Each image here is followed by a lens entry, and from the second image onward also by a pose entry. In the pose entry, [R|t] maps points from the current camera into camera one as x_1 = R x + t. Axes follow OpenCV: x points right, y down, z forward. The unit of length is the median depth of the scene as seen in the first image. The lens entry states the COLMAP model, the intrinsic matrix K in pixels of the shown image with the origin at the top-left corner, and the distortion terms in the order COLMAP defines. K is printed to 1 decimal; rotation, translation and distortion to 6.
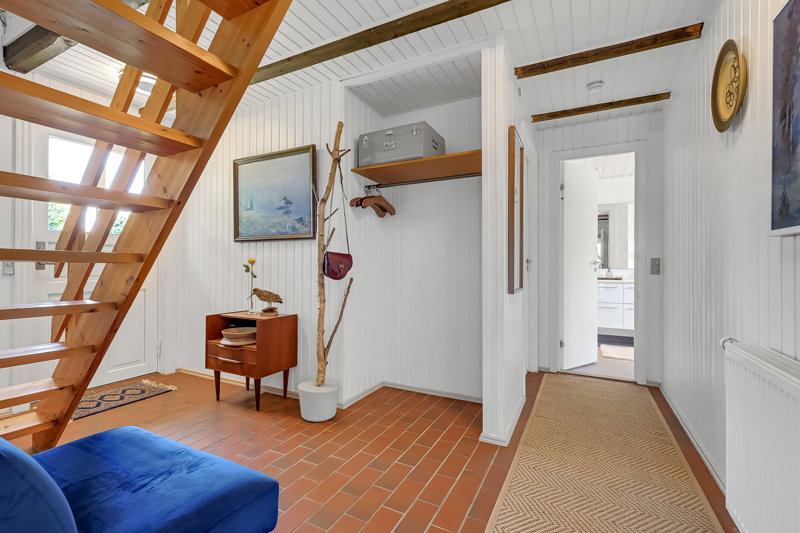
lens RADIAL K [[362.4, 0, 400.0], [0, 362.4, 266.5], [0, 0, 1]] dist [0.001120, 0.000092]
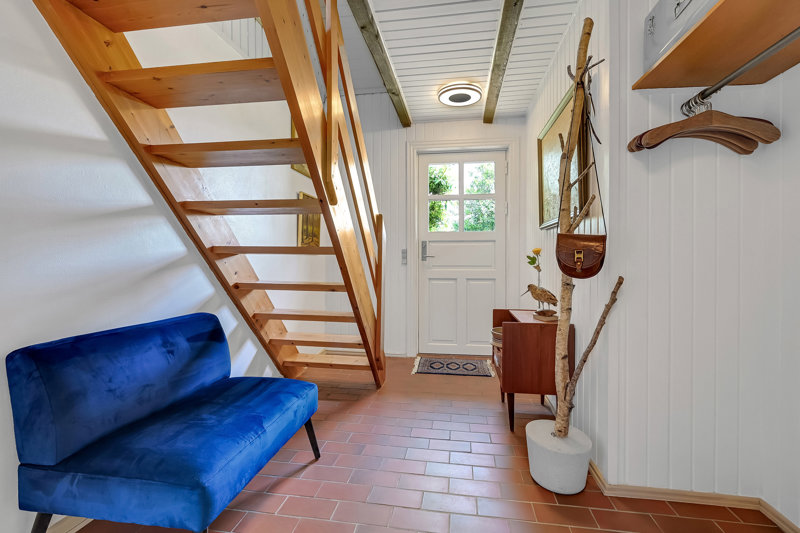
lens RADIAL K [[350.3, 0, 402.8], [0, 350.3, 262.2], [0, 0, 1]] dist [-0.001147, -0.000272]
pose [[0.321097, 0.007558, -0.947016, 0.262356], [-0.001237, 0.999971, 0.007561, 0.004291], [0.947046, -0.001256, 0.321097, 0.462440]]
